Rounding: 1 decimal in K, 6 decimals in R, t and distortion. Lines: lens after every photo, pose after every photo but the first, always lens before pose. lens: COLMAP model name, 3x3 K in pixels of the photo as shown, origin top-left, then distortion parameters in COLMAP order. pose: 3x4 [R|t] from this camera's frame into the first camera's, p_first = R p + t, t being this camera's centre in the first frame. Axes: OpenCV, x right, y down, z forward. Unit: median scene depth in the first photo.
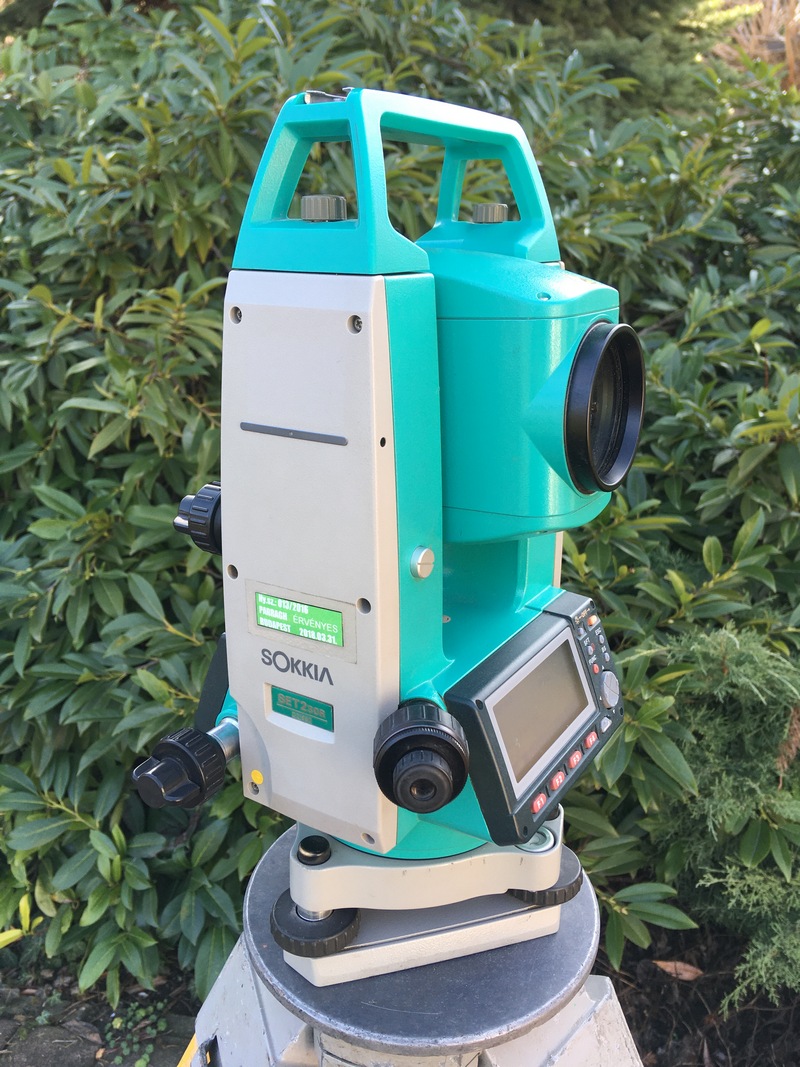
lens RADIAL K [[904.7, 0, 403.6], [0, 904.7, 540.1], [0, 0, 1]] dist [0.105033, -0.168657]
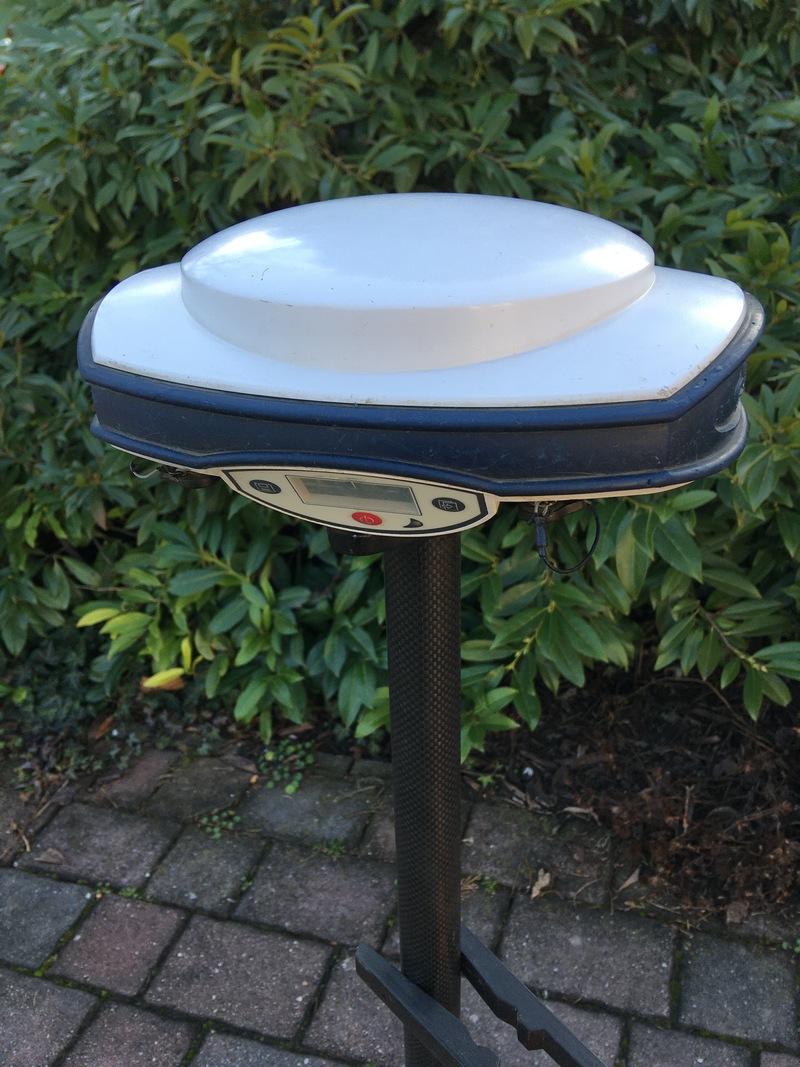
lens RADIAL K [[904.7, 0, 406.5], [0, 904.7, 540.6], [0, 0, 1]] dist [0.105033, -0.168657]
pose [[0.988395, 0.014464, -0.151218, 0.007531], [0.003314, 0.993167, 0.116656, 0.144036], [0.151872, -0.115803, 0.981593, -0.004392]]
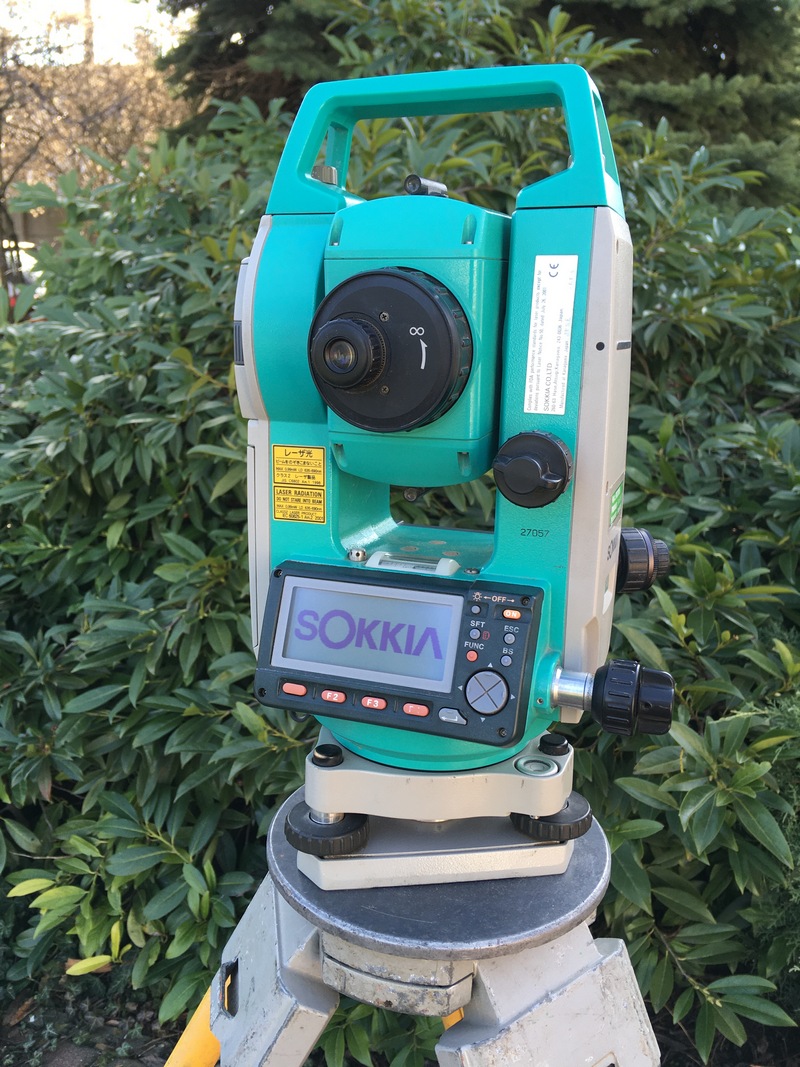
lens RADIAL K [[904.7, 0, 403.7], [0, 904.7, 541.3], [0, 0, 1]] dist [0.105033, -0.168657]
pose [[0.988727, 0.044319, -0.143022, 0.033112], [-0.059382, 0.992925, -0.102831, 0.048568], [0.137452, 0.110164, 0.984363, -0.016896]]
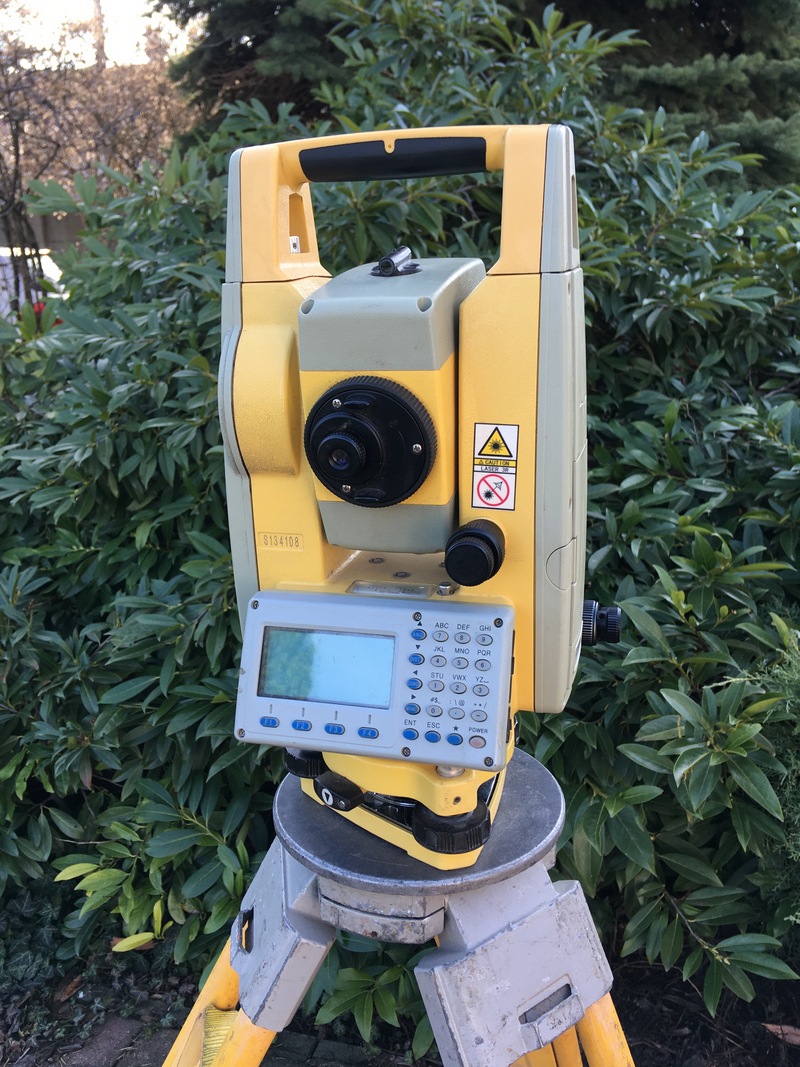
lens RADIAL K [[904.7, 0, 407.2], [0, 904.7, 539.1], [0, 0, 1]] dist [0.105033, -0.168657]
pose [[0.985410, 0.012349, -0.169748, 0.059062], [-0.027872, 0.995609, -0.089367, 0.046361], [0.167899, 0.092795, 0.981427, -0.061347]]
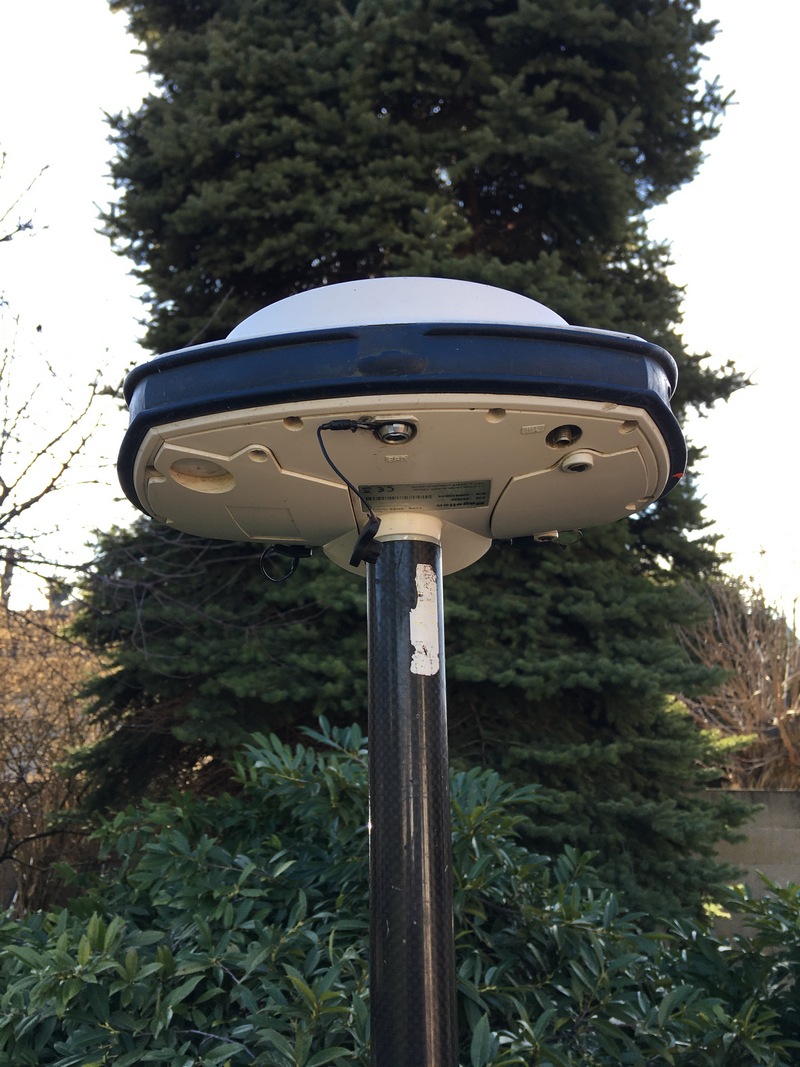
lens RADIAL K [[904.7, 0, 397.5], [0, 904.7, 531.4], [0, 0, 1]] dist [0.105033, -0.168657]
pose [[0.999421, -0.007009, -0.033306, -0.042765], [-0.014648, 0.794718, -0.606802, -0.308575], [0.030722, 0.606938, 0.794155, -0.216284]]
